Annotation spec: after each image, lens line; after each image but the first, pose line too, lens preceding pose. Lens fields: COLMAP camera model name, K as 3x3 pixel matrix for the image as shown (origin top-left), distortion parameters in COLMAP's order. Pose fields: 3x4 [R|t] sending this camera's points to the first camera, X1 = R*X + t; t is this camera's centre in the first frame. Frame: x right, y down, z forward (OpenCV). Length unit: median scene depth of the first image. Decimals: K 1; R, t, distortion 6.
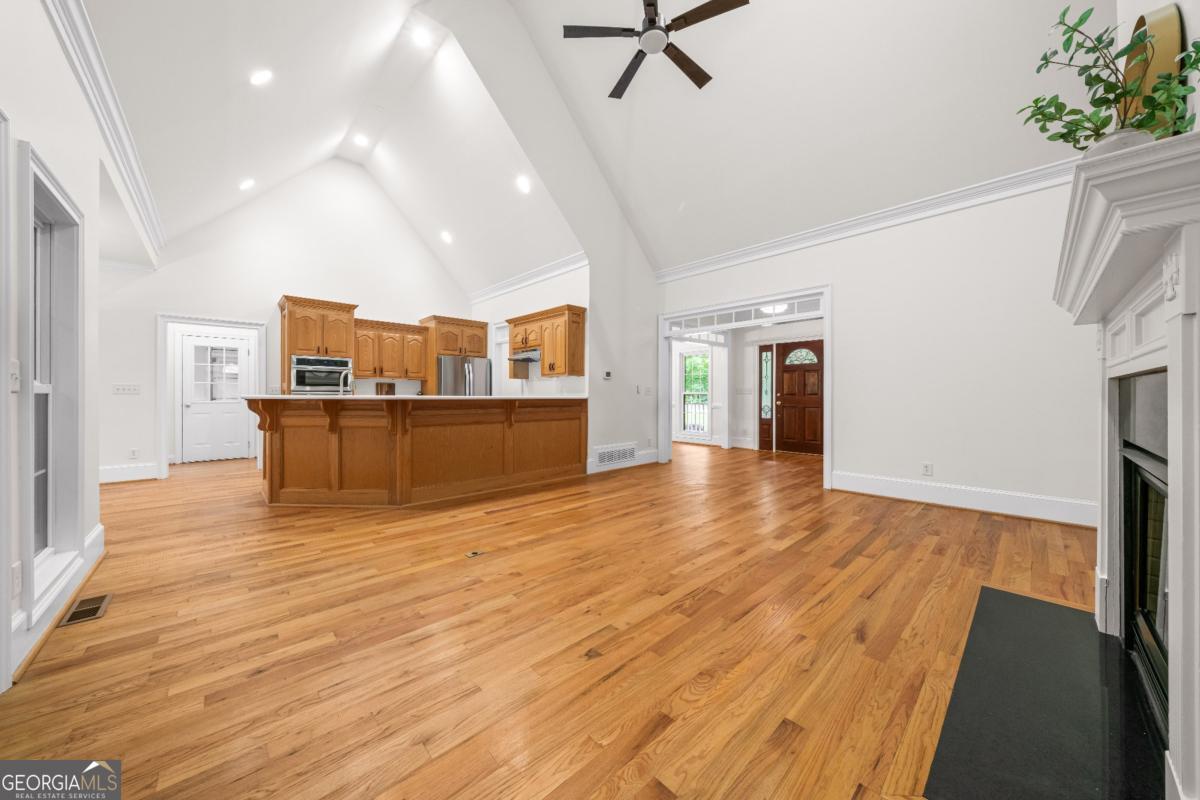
lens RADIAL K [[414.4, 0, 594.7], [0, 414.4, 396.0], [0, 0, 1]] dist [-0.007417, -0.000015]
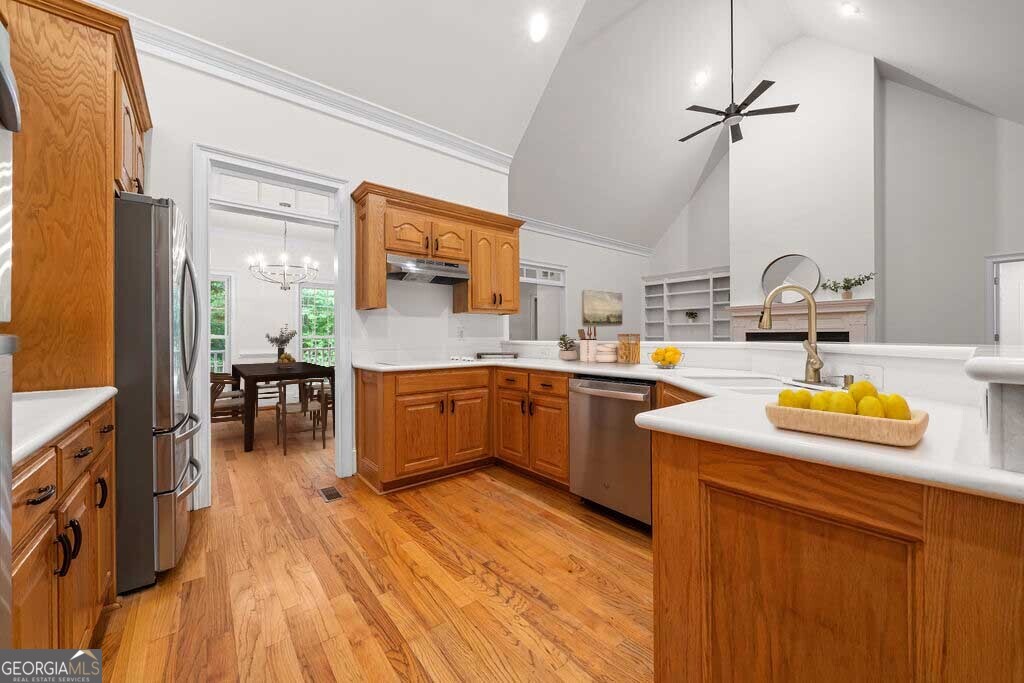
lens RADIAL K [[382.0, 0, 515.0], [0, 382.0, 337.9], [0, 0, 1]] dist [-0.003380, -0.000024]
pose [[0.046840, -0.007817, 0.998872, -0.754547], [0.007967, 0.999940, 0.007452, -0.011040], [-0.998871, 0.007609, 0.046899, 0.966240]]
